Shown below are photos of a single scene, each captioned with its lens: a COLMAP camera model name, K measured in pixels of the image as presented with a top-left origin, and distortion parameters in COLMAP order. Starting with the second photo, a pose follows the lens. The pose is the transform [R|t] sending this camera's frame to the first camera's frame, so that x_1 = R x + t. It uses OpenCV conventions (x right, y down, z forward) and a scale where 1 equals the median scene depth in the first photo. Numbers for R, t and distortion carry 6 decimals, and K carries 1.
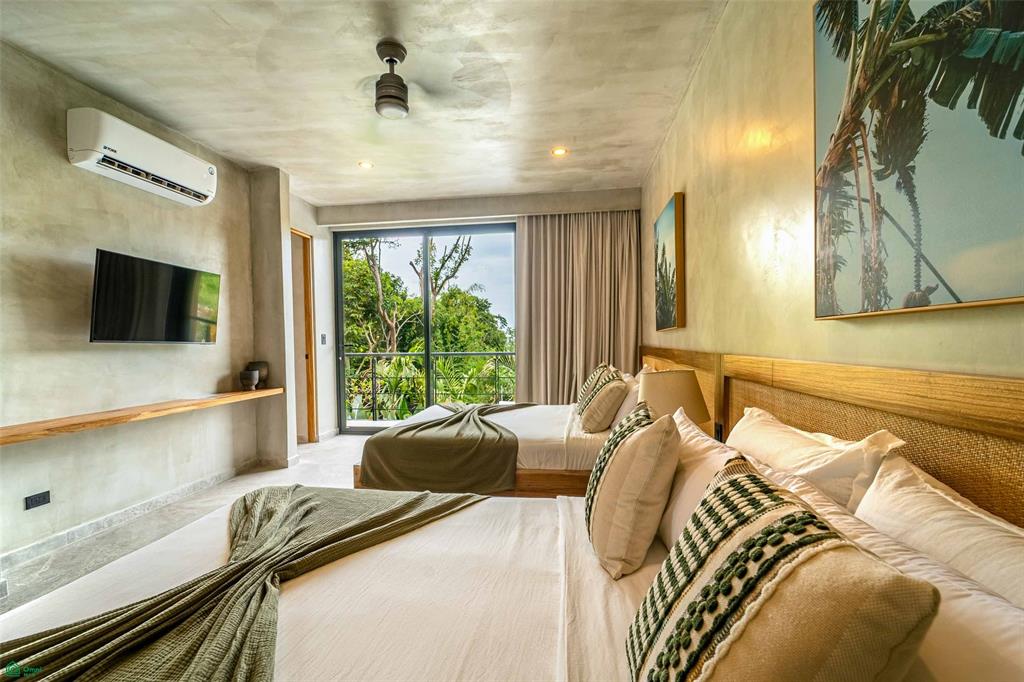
lens RADIAL K [[443.9, 0, 508.7], [0, 443.9, 360.2], [0, 0, 1]] dist [-0.000590, -0.000255]
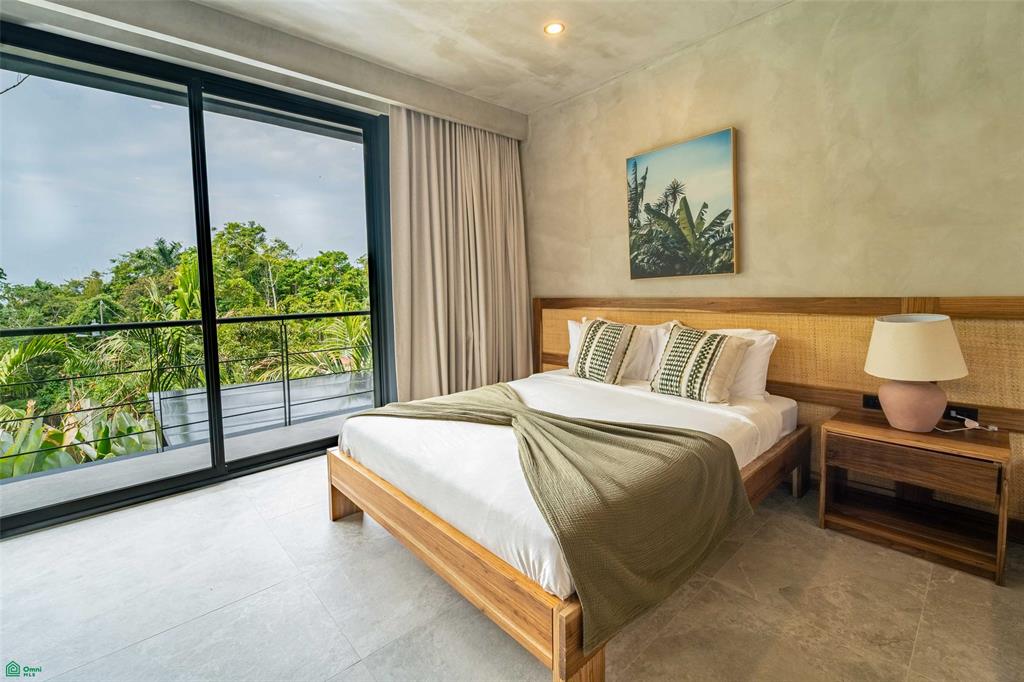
lens RADIAL K [[452.1, 0, 492.5], [0, 452.1, 317.8], [0, 0, 1]] dist [-0.002297, -0.000479]
pose [[0.661801, -0.040936, 0.748561, -1.774981], [0.046062, 0.998842, 0.013900, -0.056065], [-0.748263, 0.025281, 0.662920, 2.052499]]
